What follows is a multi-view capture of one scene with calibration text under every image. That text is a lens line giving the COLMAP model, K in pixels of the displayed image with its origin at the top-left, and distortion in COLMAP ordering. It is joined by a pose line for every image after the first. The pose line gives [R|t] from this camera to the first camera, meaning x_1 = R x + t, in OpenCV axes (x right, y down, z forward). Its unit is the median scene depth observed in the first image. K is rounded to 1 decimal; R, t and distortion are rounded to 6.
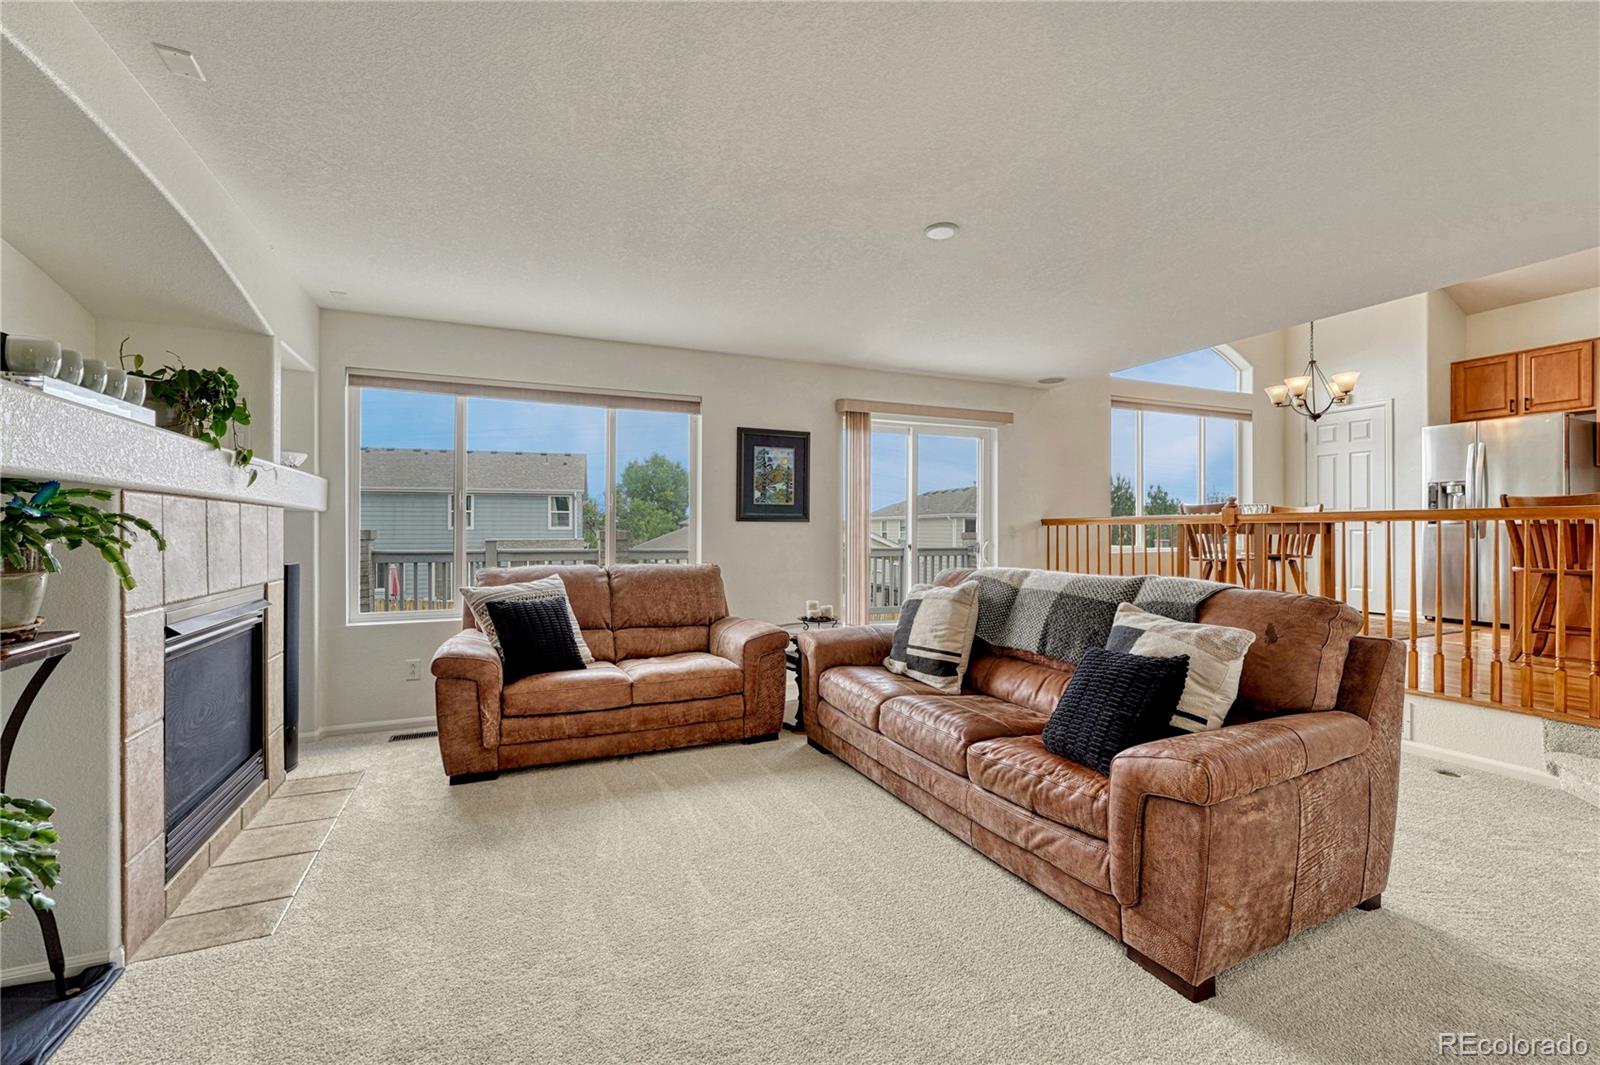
lens RADIAL K [[666.4, 0, 800.0], [0, 666.4, 532.5], [0, 0, 1]] dist [-0.005386, 0.000249]
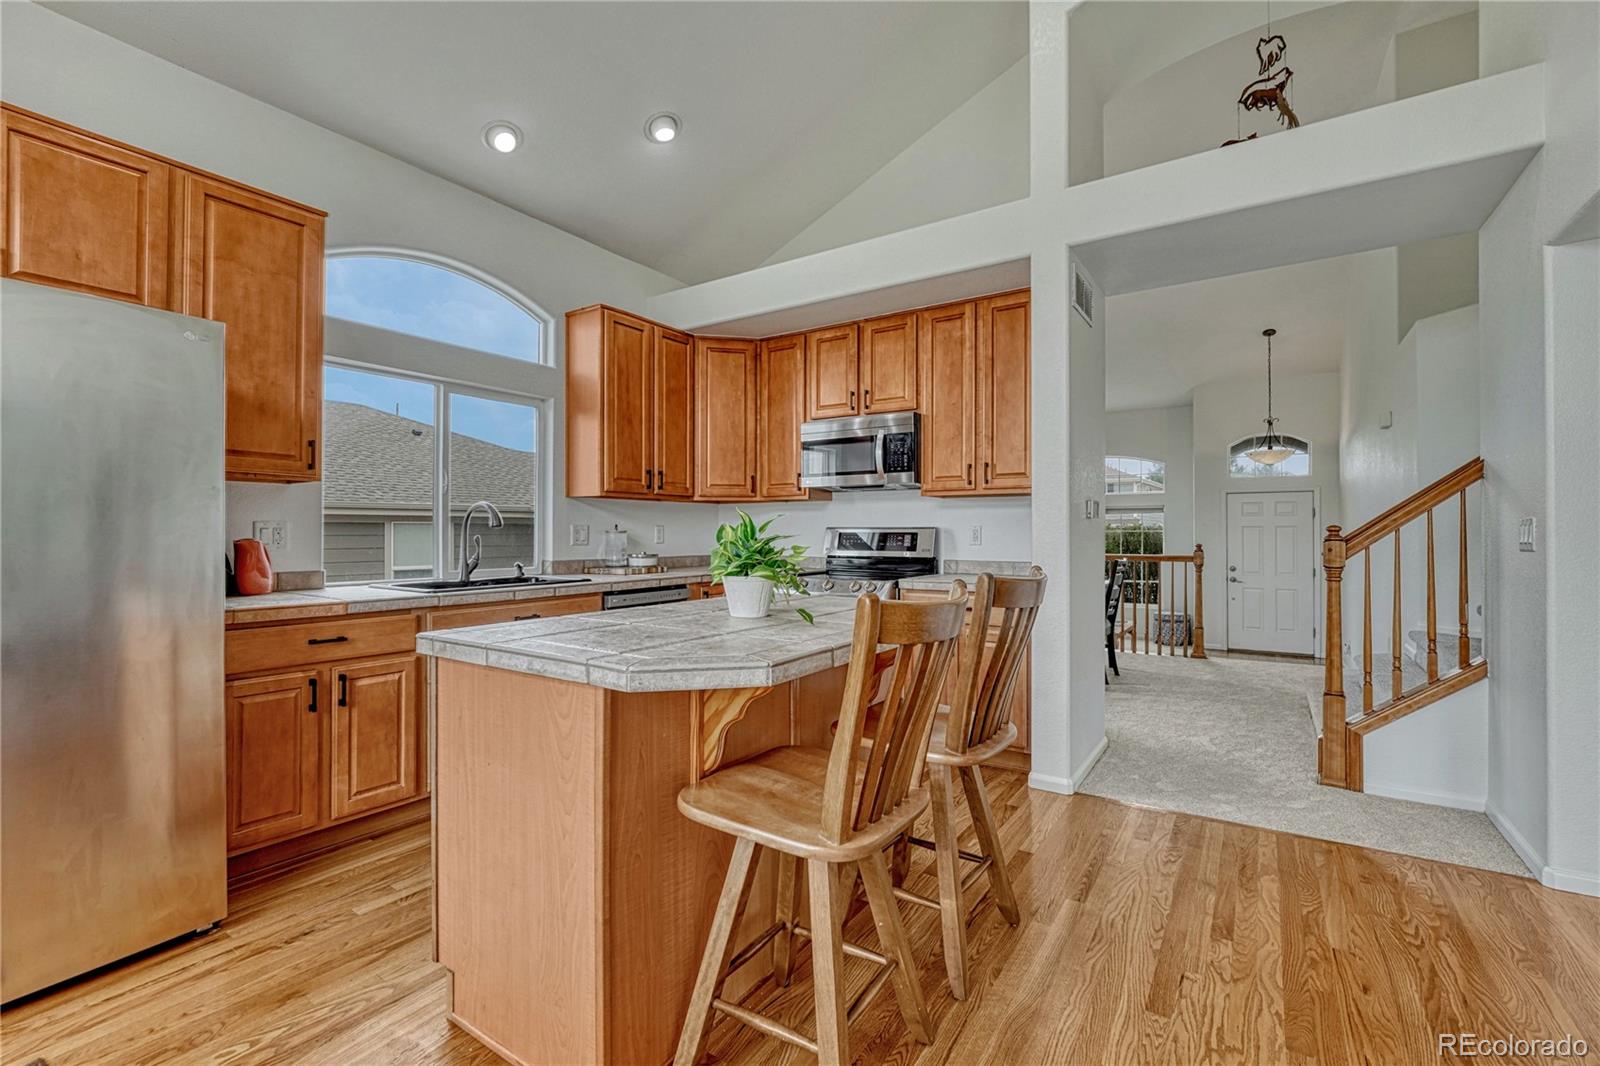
lens RADIAL K [[694.2, 0, 801.5], [0, 694.2, 529.2], [0, 0, 1]] dist [-0.009585, -0.000140]
pose [[-0.530299, 0.003944, 0.847802, 0.615139], [0.004080, 0.999989, -0.002100, -0.061590], [-0.847801, 0.002345, -0.530309, 0.863705]]
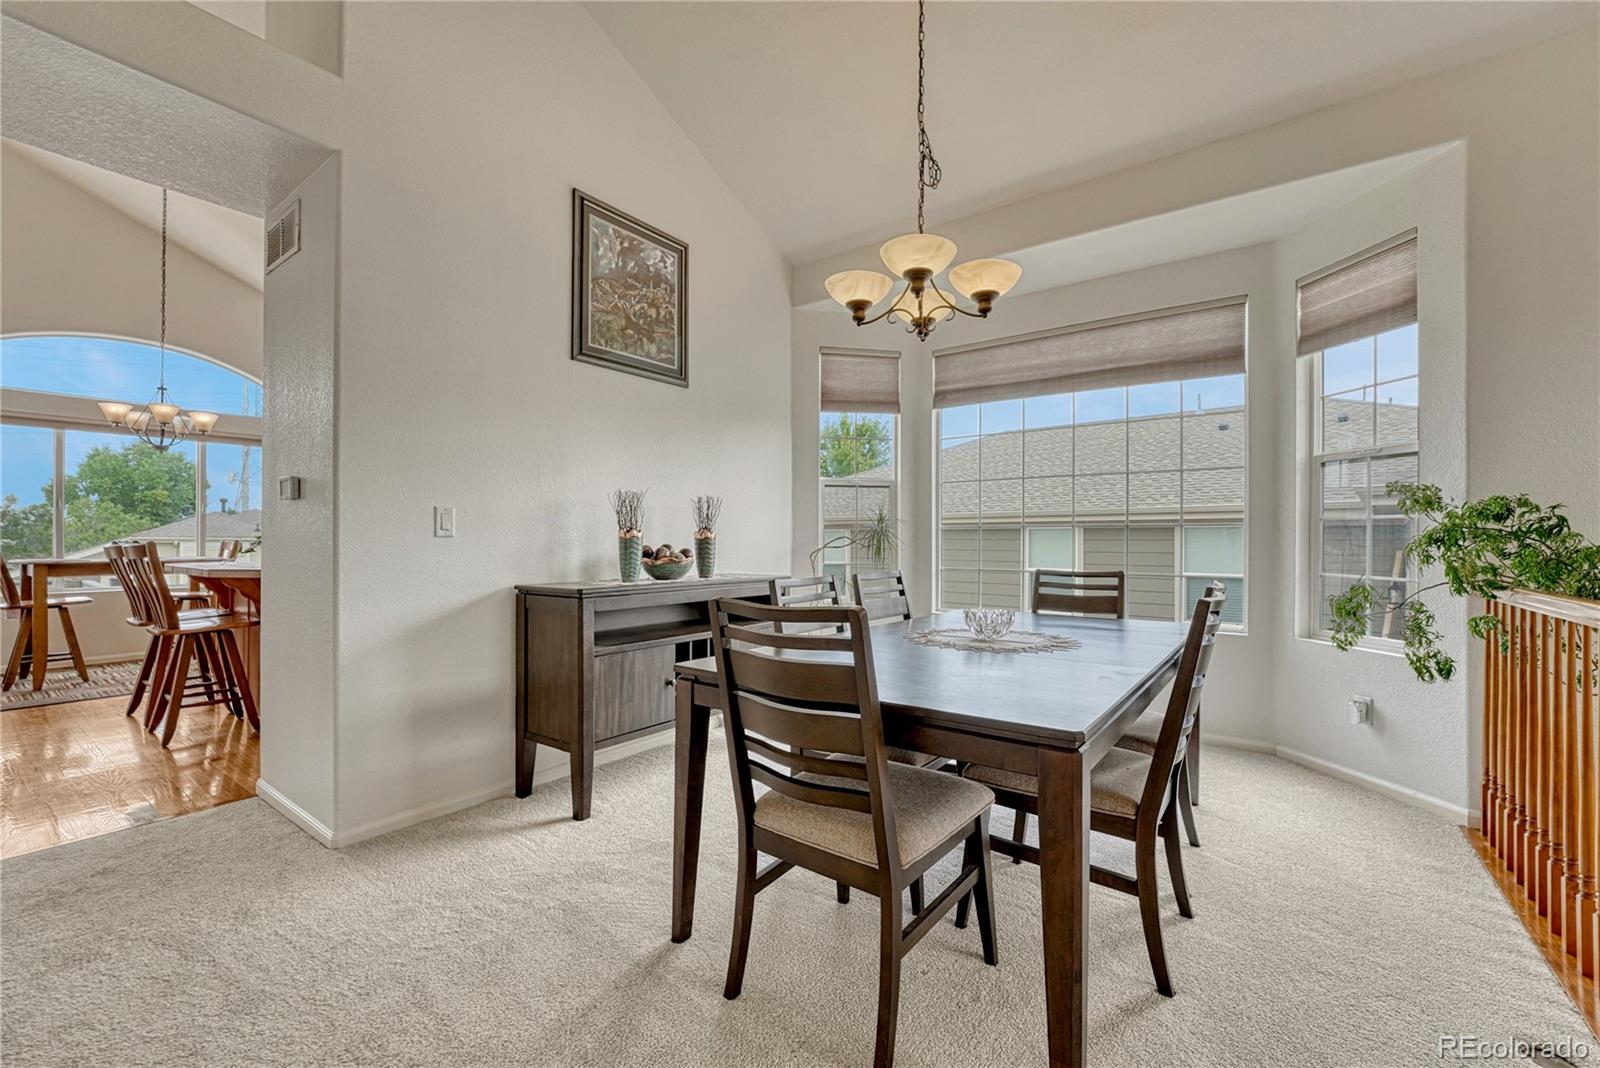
lens RADIAL K [[656.9, 0, 797.0], [0, 656.9, 536.6], [0, 0, 1]] dist [-0.005981, -0.000083]
pose [[0.870765, 0.005622, 0.491667, 1.074005], [-0.001893, 0.999966, -0.008082, -0.043574], [-0.491696, 0.006107, 0.870746, -0.232647]]
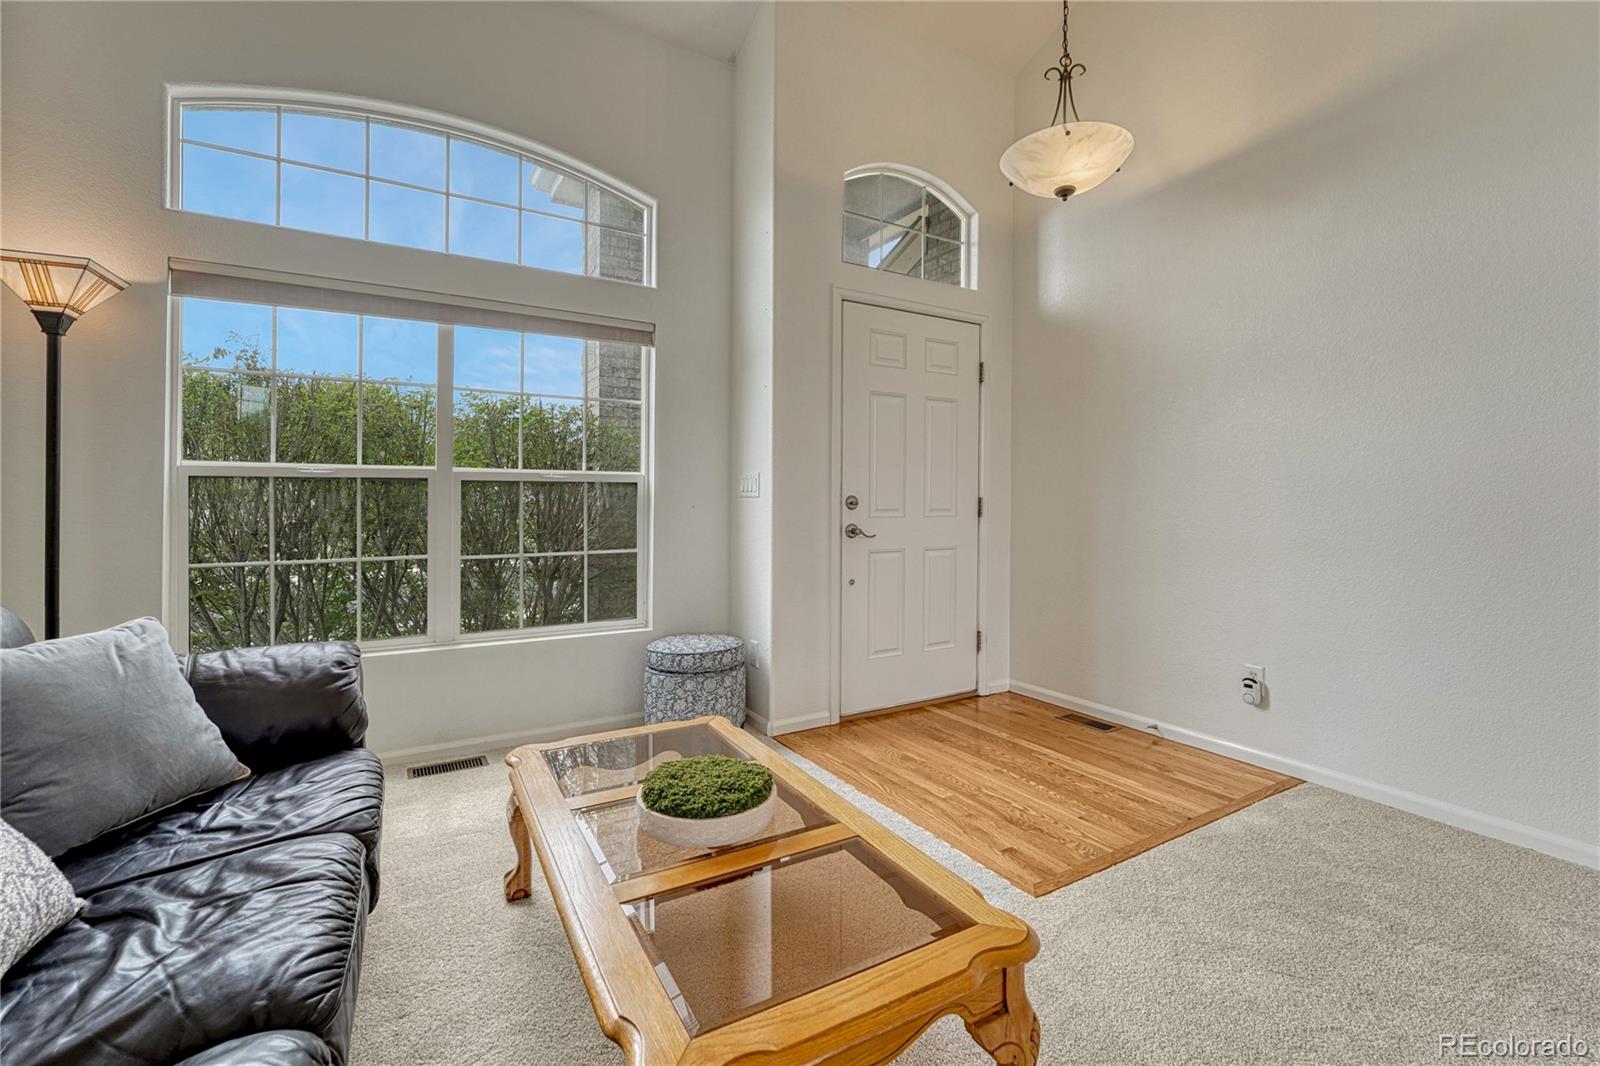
lens RADIAL K [[703.0, 0, 792.3], [0, 703.0, 498.7], [0, 0, 1]] dist [0.000019, 0.000112]
pose [[-0.993408, -0.002578, -0.114603, 1.562141], [-0.003028, 0.999988, 0.003757, 0.025082], [0.114592, 0.004079, -0.993404, -0.225517]]
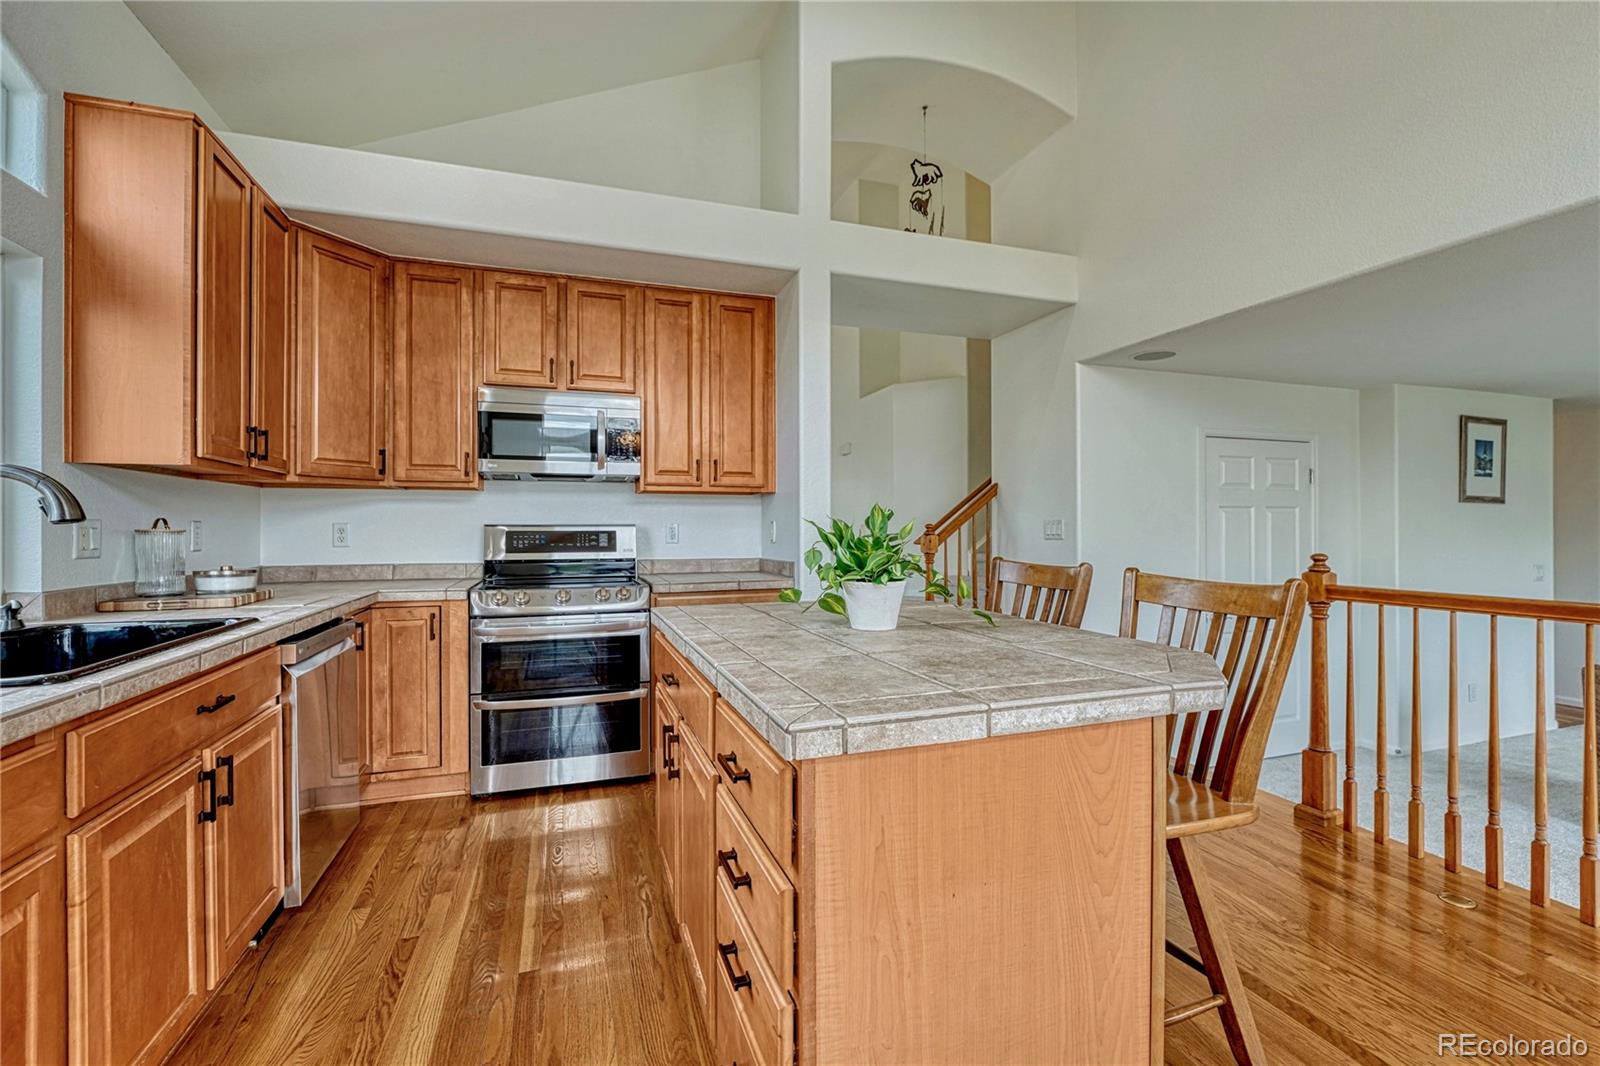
lens RADIAL K [[687.8, 0, 793.7], [0, 687.8, 526.8], [0, 0, 1]] dist [-0.009610, 0.000005]
pose [[-0.995136, 0.004778, 0.098394, 0.938898], [0.004920, 0.999987, 0.001197, -0.062649], [-0.098387, 0.001675, -0.995147, 0.999858]]
